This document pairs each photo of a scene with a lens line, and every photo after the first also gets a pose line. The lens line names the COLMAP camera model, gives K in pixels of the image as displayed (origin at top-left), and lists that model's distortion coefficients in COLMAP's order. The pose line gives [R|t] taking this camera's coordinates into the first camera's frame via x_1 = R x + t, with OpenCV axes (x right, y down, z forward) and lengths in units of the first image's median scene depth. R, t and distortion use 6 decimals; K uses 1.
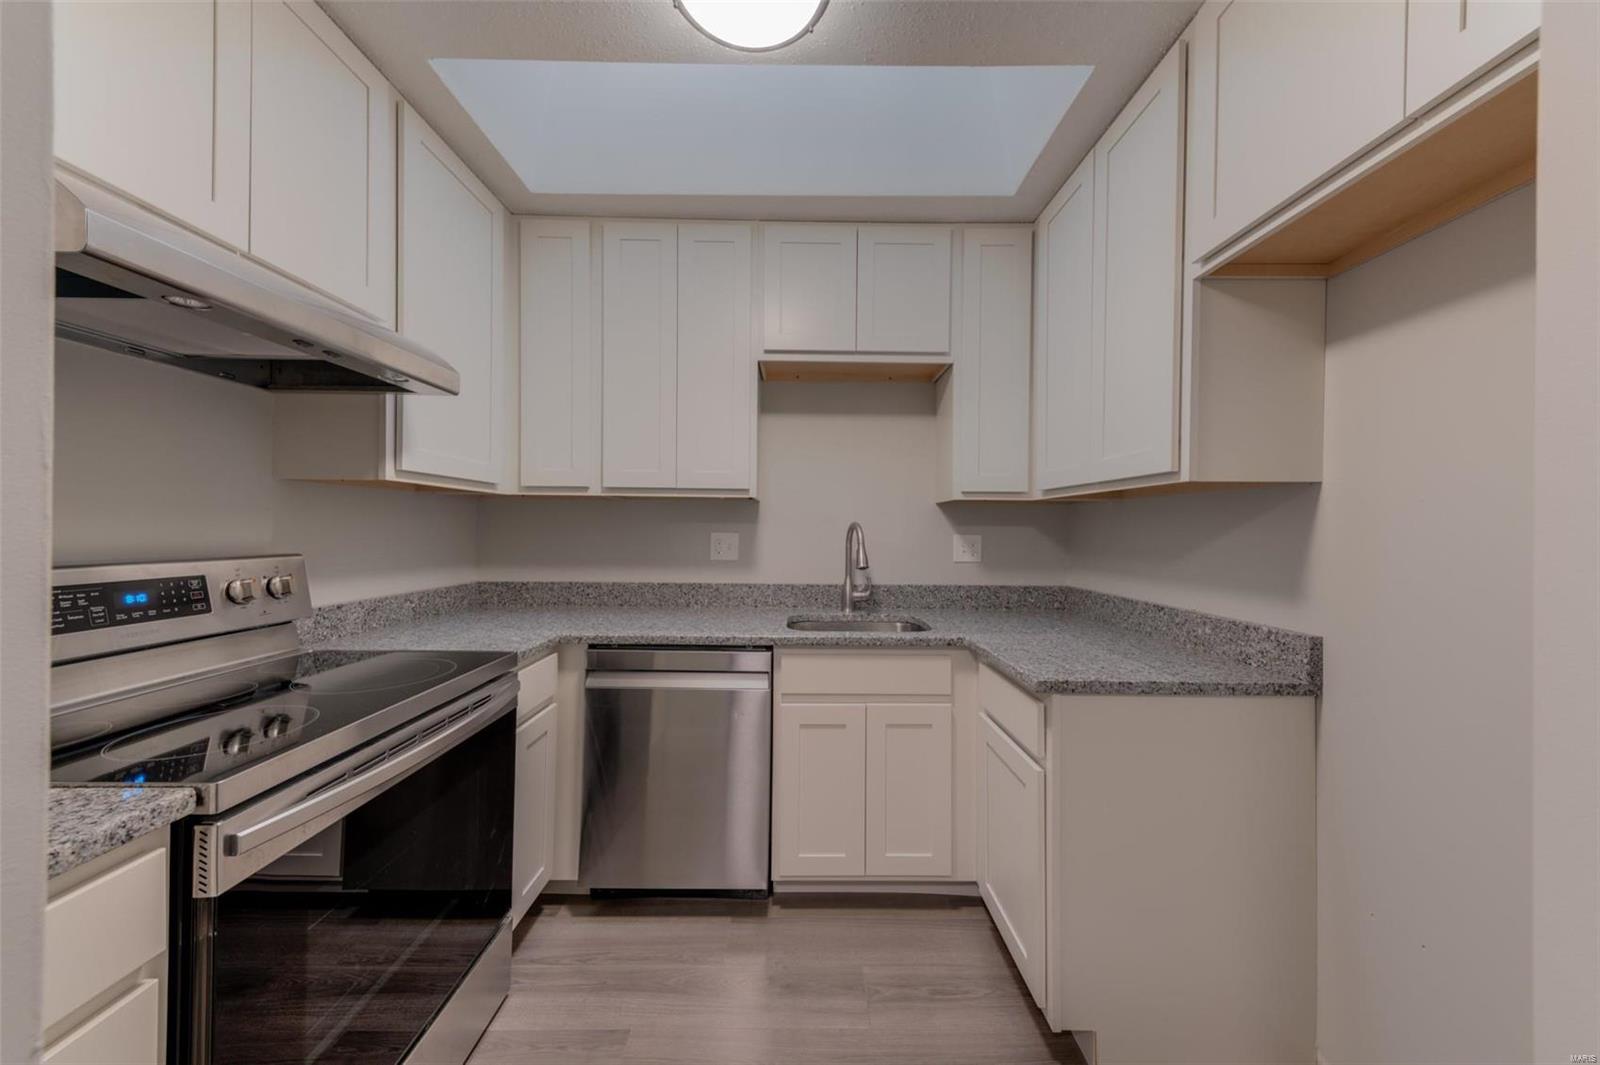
lens RADIAL K [[539.0, 0, 806.3], [0, 539.0, 532.5], [0, 0, 1]] dist [0.001055, -0.000078]
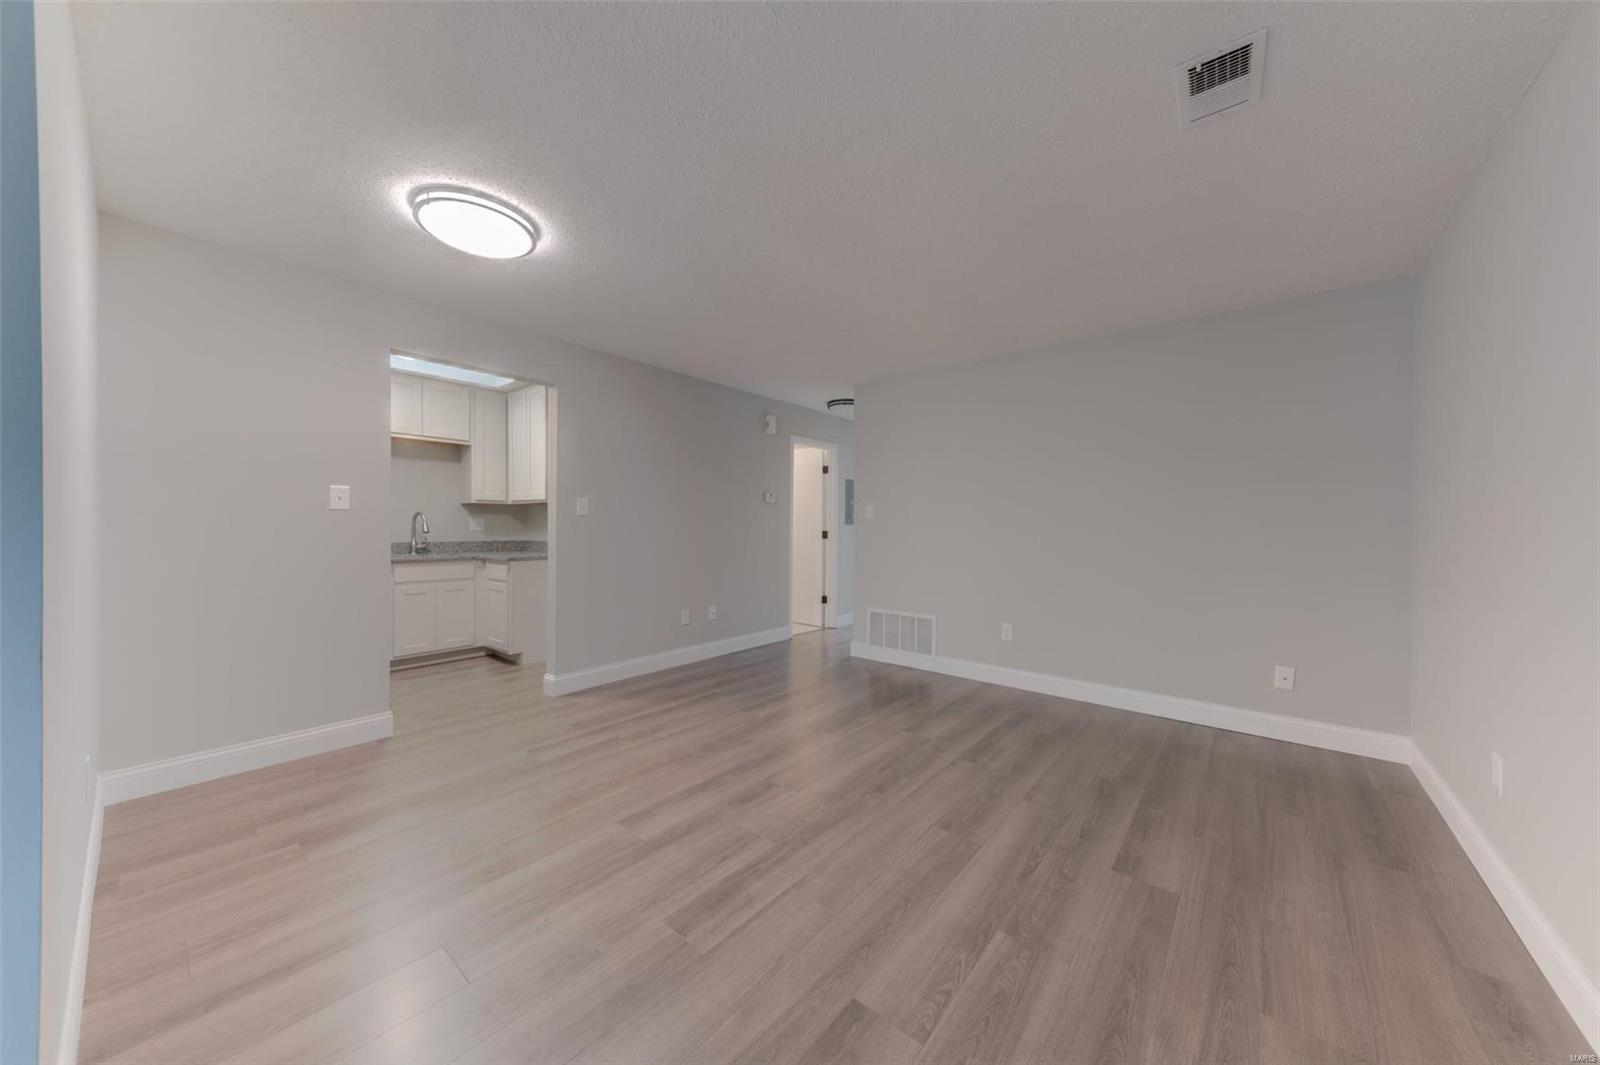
lens RADIAL K [[539.0, 0, 816.0], [0, 539.0, 532.6], [0, 0, 1]] dist [0.001055, -0.000078]
pose [[0.633673, -0.010611, 0.773528, -0.548045], [-0.001232, 0.999891, 0.014726, 0.029508], [-0.773600, -0.010285, 0.633590, -1.520583]]
